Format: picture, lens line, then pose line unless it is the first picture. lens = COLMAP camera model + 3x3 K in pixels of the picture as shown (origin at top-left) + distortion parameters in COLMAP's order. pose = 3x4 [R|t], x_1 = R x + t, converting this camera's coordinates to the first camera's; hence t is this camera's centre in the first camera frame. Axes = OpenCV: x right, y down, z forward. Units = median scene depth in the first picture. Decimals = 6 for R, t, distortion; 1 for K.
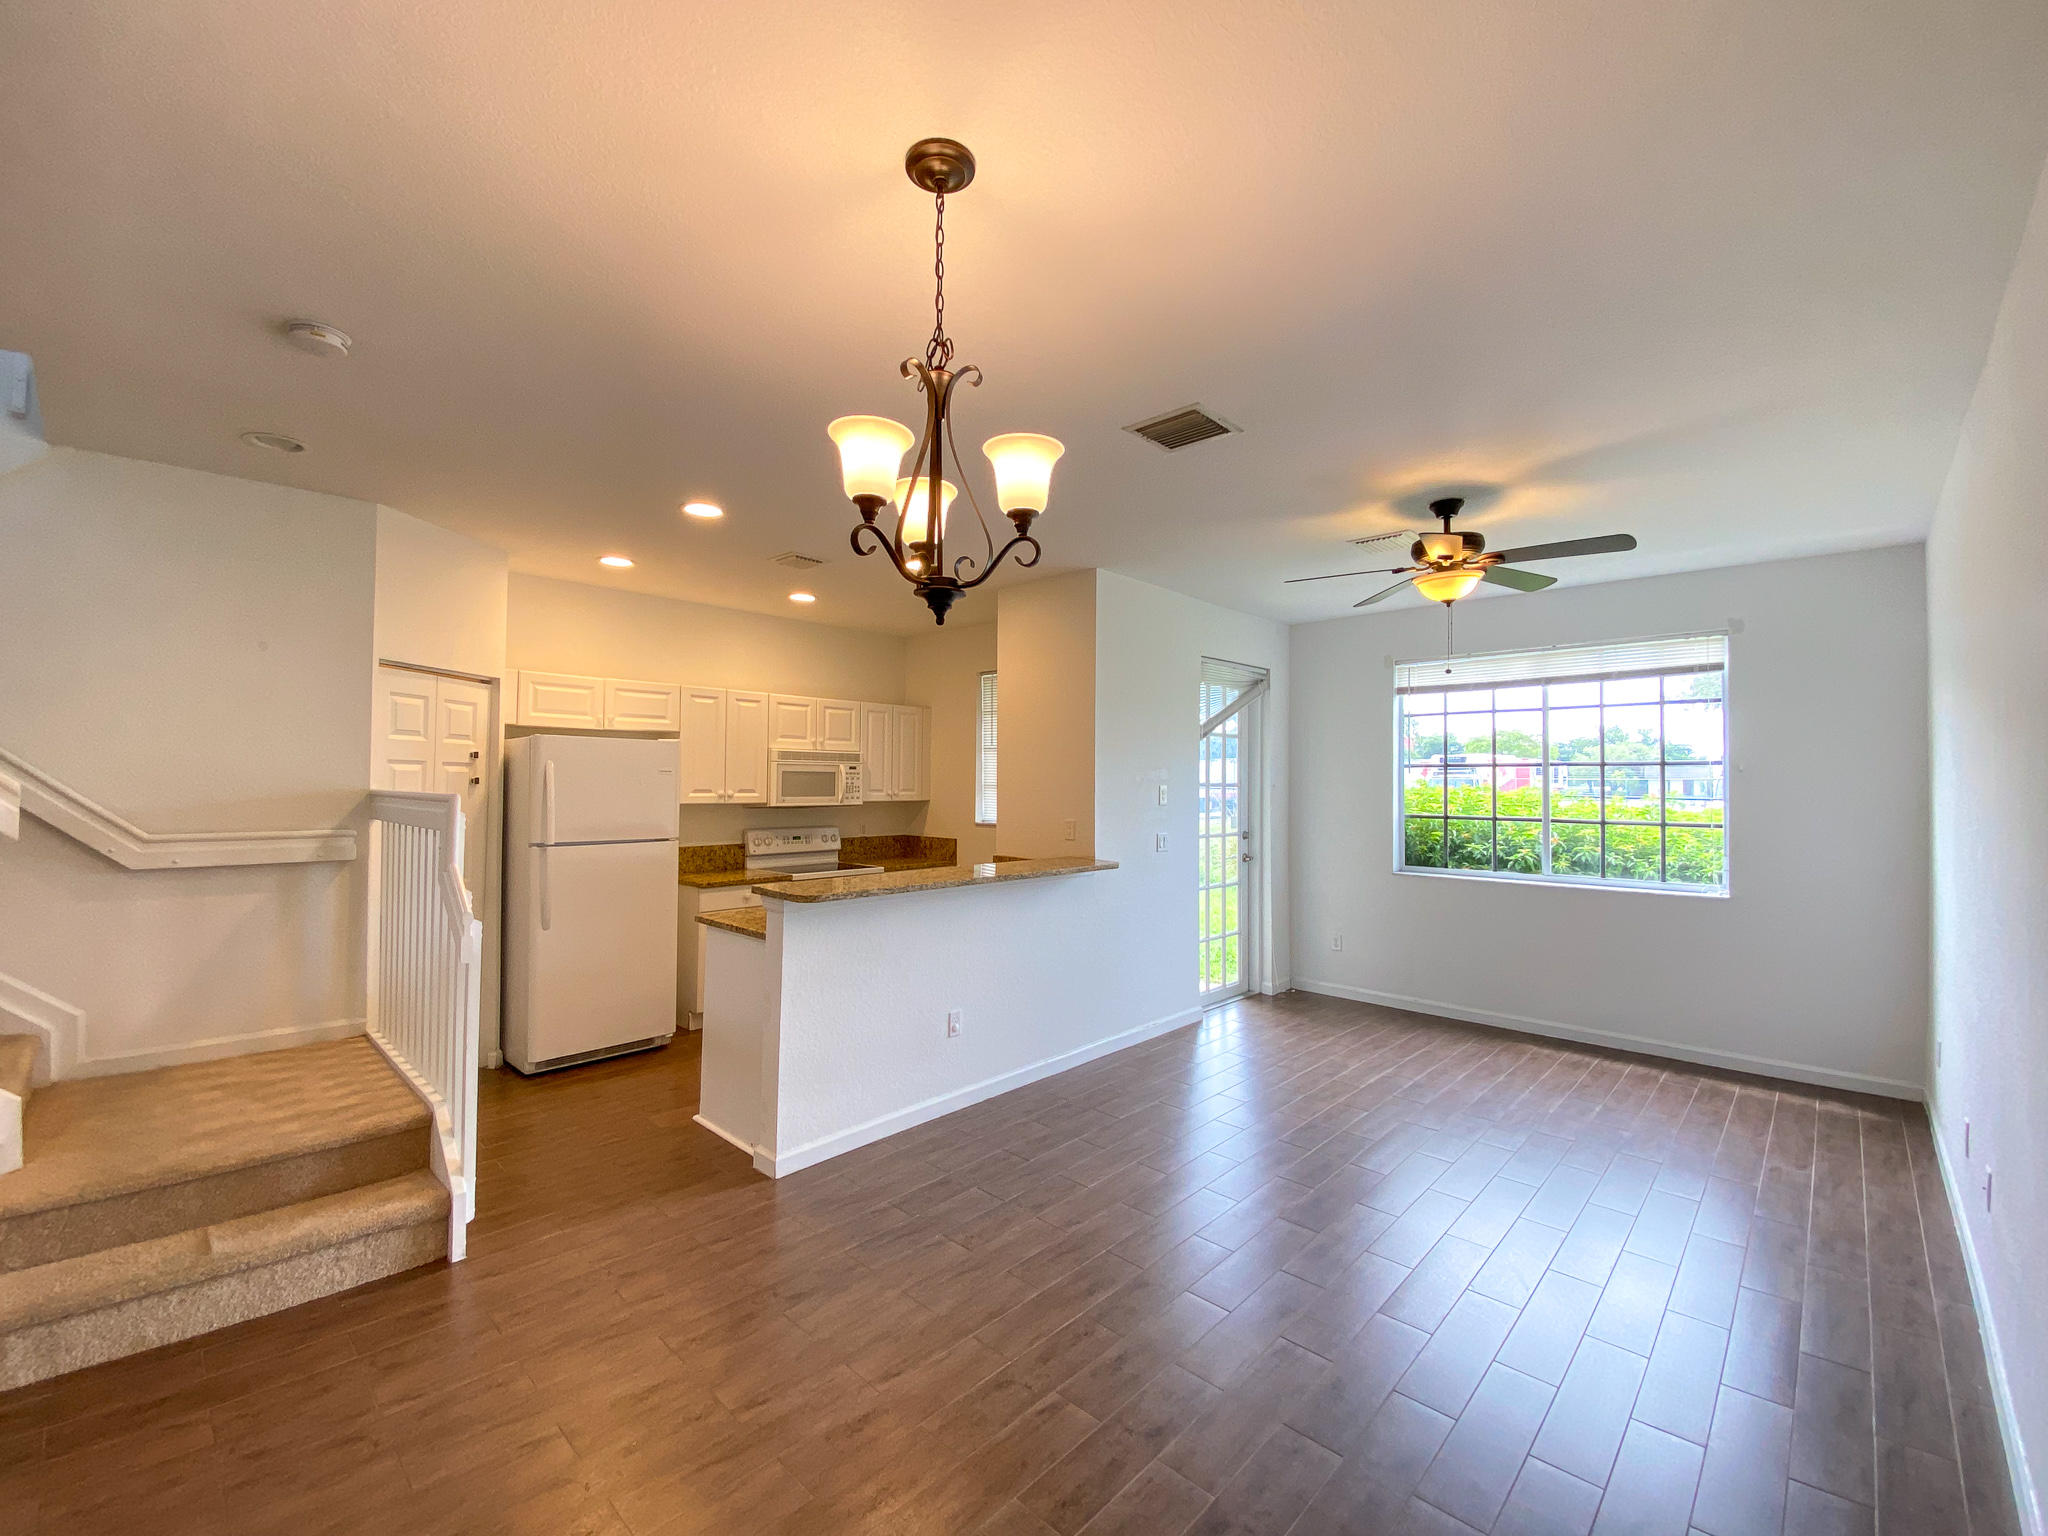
lens RADIAL K [[862.8, 0, 1020.7], [0, 862.8, 763.4], [0, 0, 1]] dist [-0.000236, -0.000197]
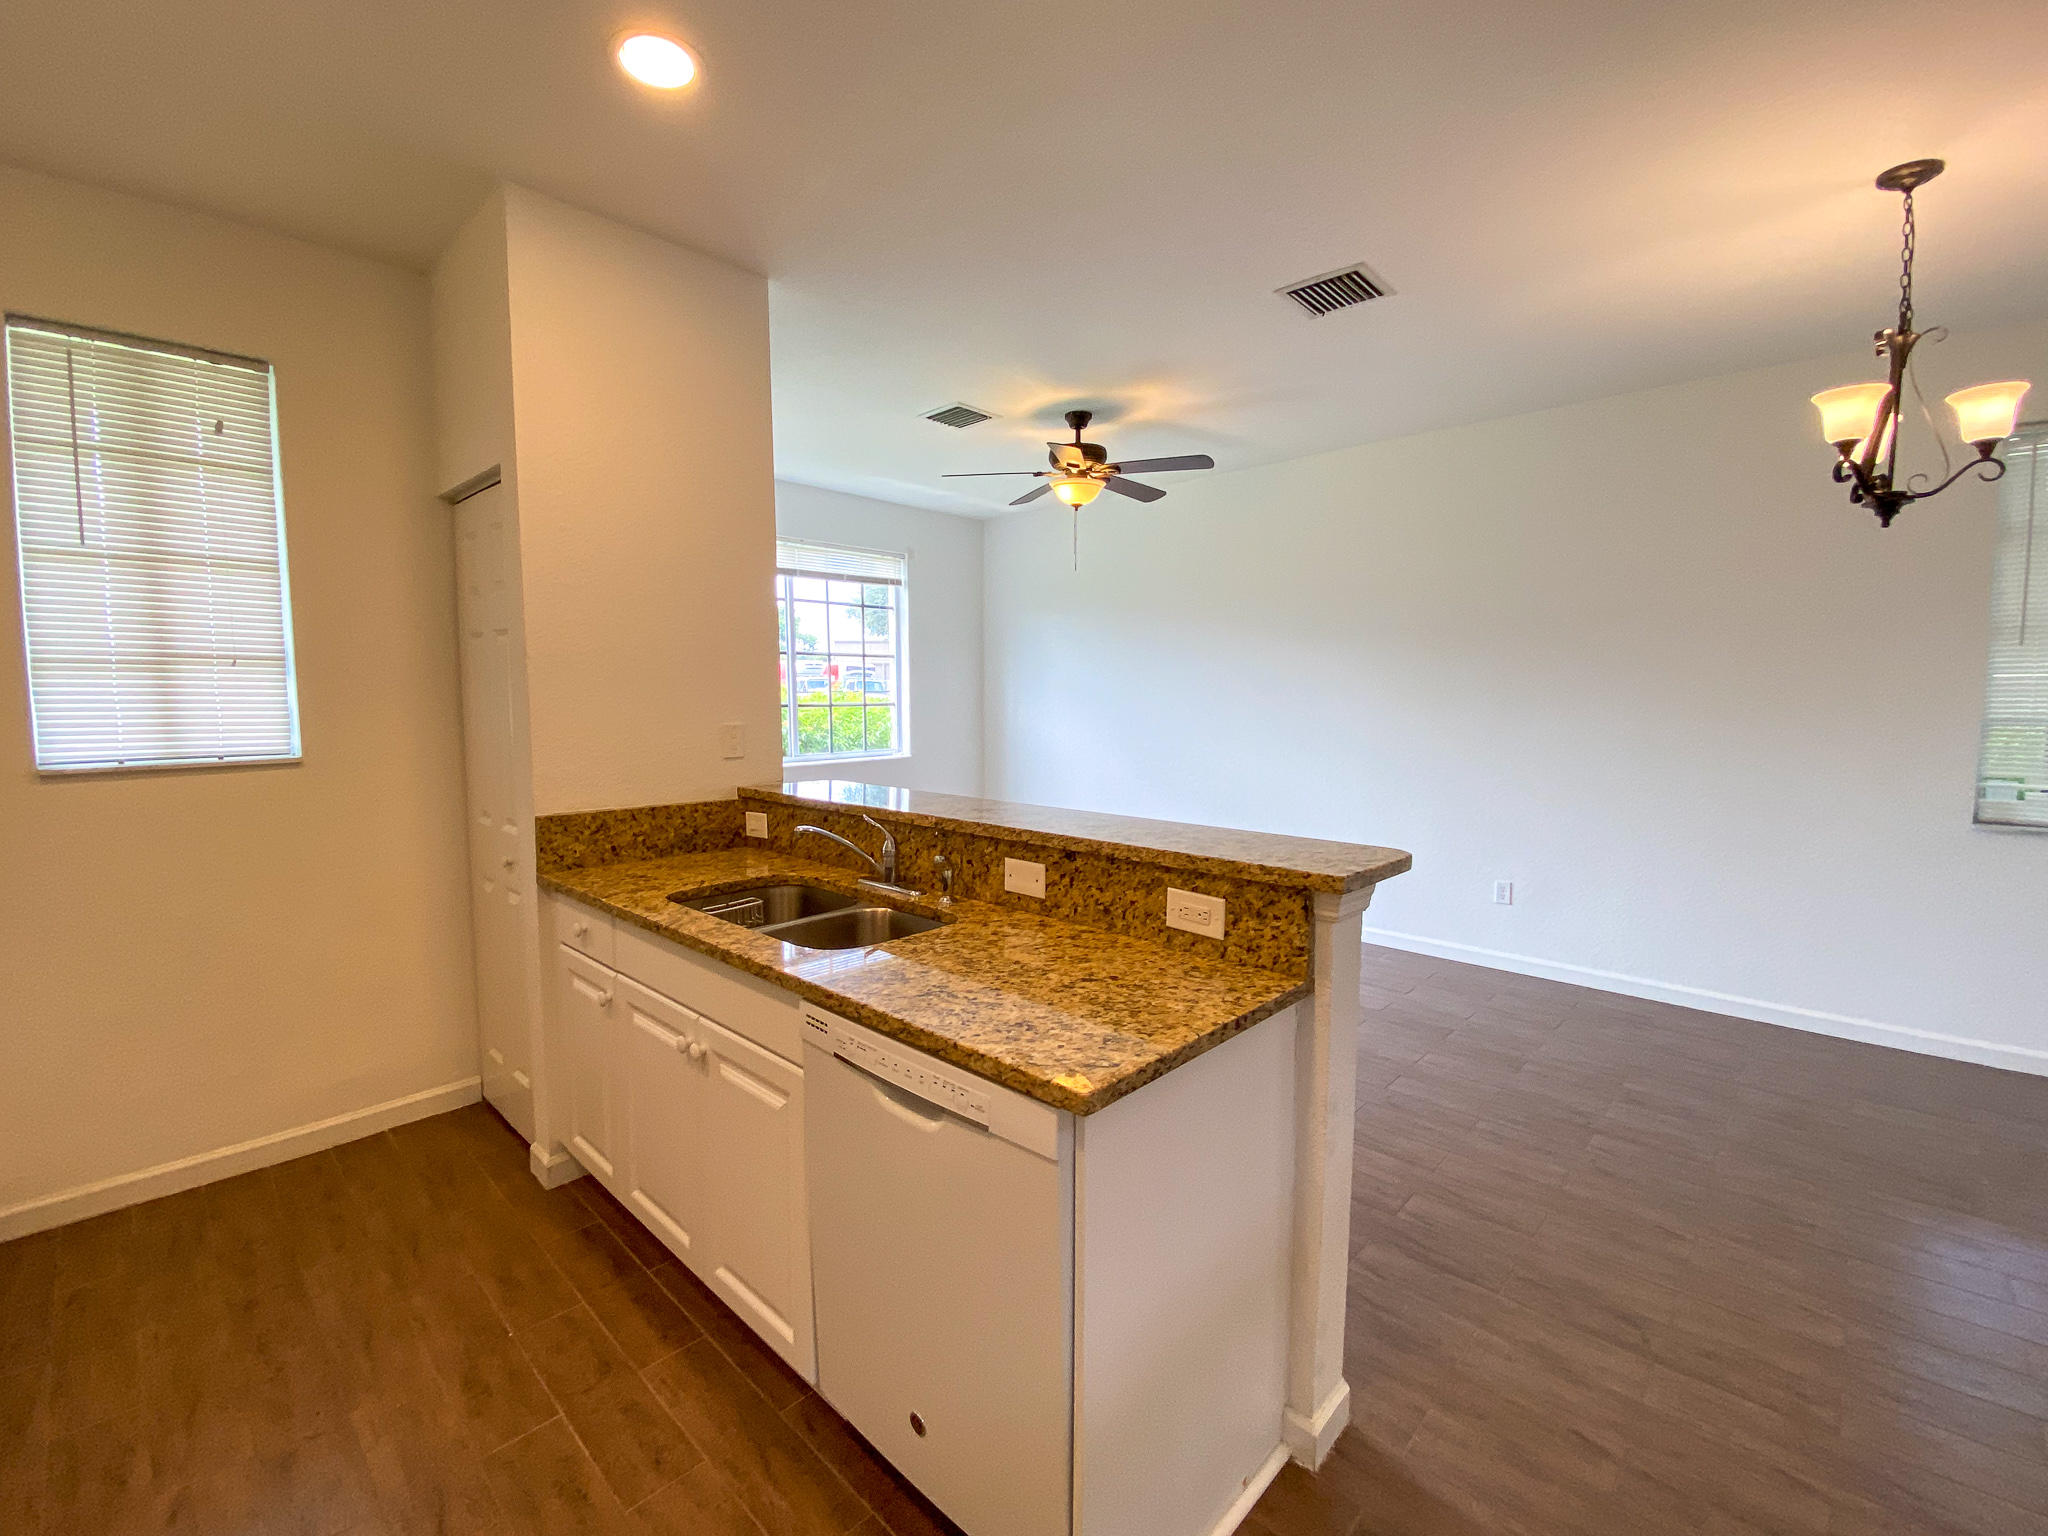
lens RADIAL K [[852.3, 0, 1013.8], [0, 852.3, 760.9], [0, 0, 1]] dist [0.064825, -0.038325]
pose [[0.013369, -0.092708, 0.995604, -0.488326], [-0.018827, 0.995493, 0.092951, 0.032390], [-0.999733, -0.019987, 0.011563, 0.772297]]
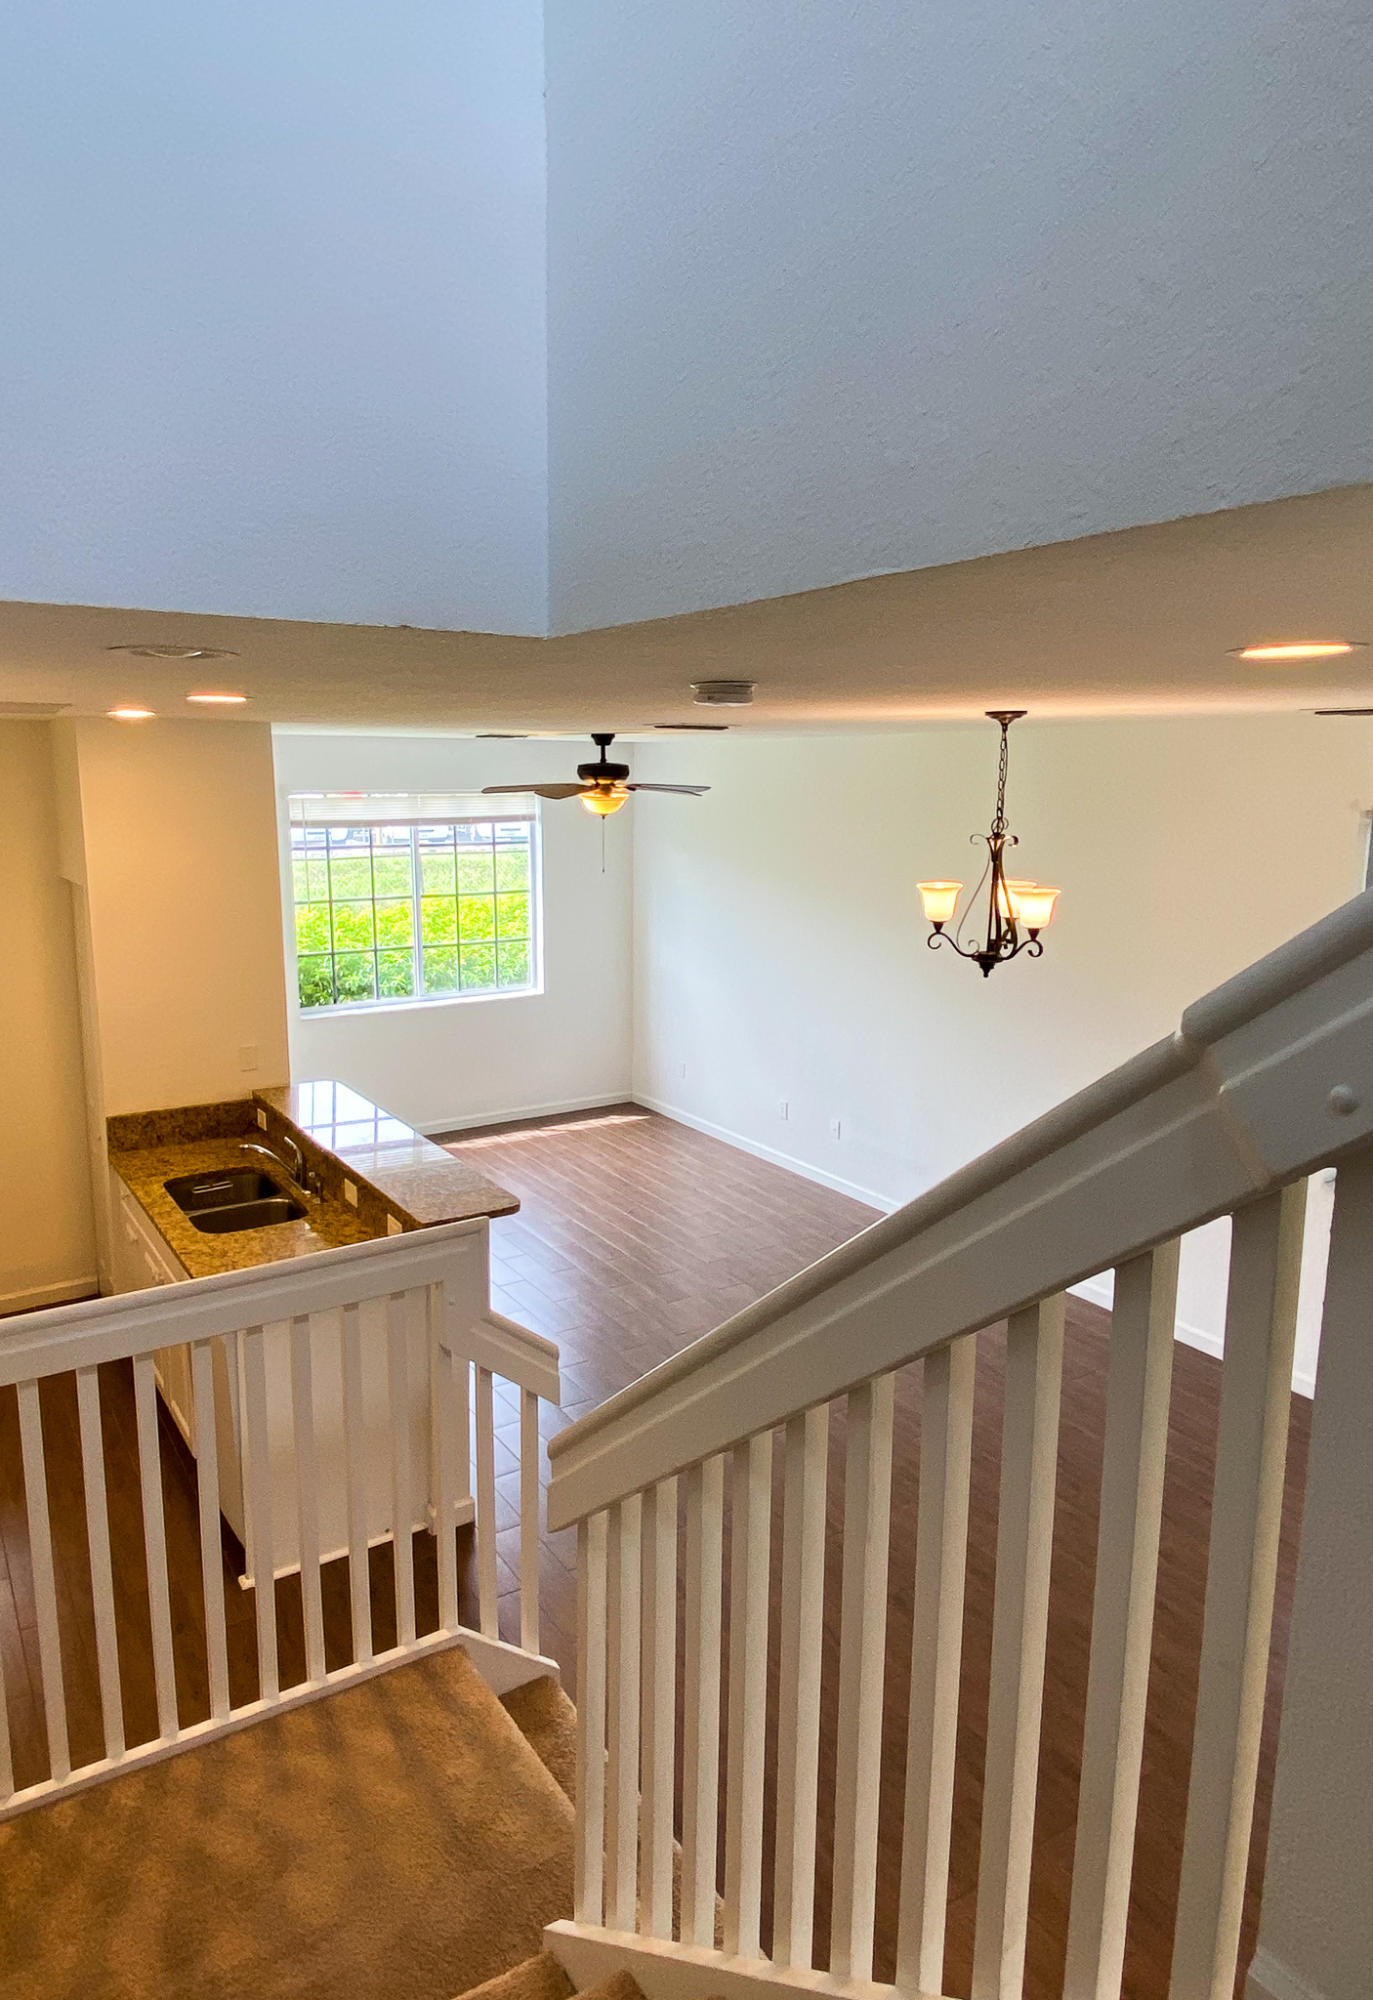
lens RADIAL K [[1215.9, 0, 686.5], [0, 1215.9, 1000.0], [0, 0, 1]] dist [0.088635, 0.000541]
pose [[0.229130, -0.185524, 0.955553, -0.883797], [-0.025964, 0.980155, 0.196526, -0.200131], [-0.973050, -0.069840, 0.219765, 0.345230]]
